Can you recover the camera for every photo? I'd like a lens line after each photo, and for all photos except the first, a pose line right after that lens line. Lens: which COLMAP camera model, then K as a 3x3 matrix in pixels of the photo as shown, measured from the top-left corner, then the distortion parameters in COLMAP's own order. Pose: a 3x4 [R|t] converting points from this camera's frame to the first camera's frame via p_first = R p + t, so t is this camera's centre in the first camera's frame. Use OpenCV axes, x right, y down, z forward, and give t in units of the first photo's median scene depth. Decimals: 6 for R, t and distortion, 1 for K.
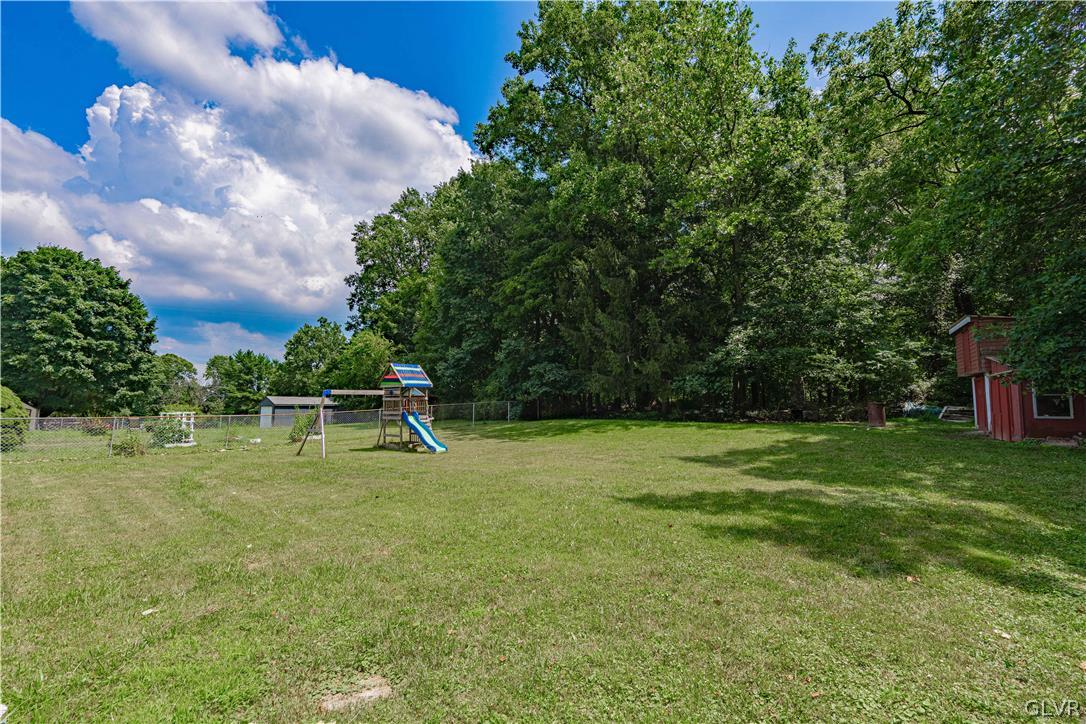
lens RADIAL K [[490.8, 0, 544.2], [0, 490.8, 361.4], [0, 0, 1]] dist [0.000542, 0.000458]
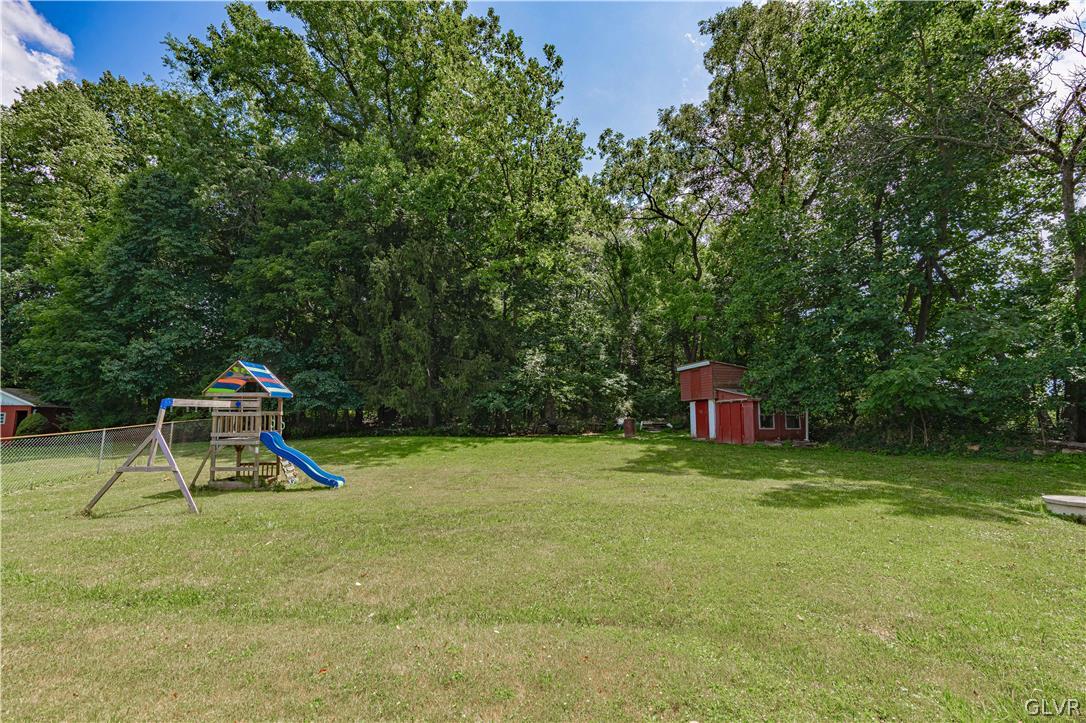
lens RADIAL K [[490.8, 0, 545.2], [0, 490.8, 360.9], [0, 0, 1]] dist [0.000542, 0.000458]
pose [[0.733392, 0.079315, 0.675163, -0.324413], [-0.058303, 0.996850, -0.053774, 0.010536], [-0.677301, 0.000073, 0.735706, 0.155074]]
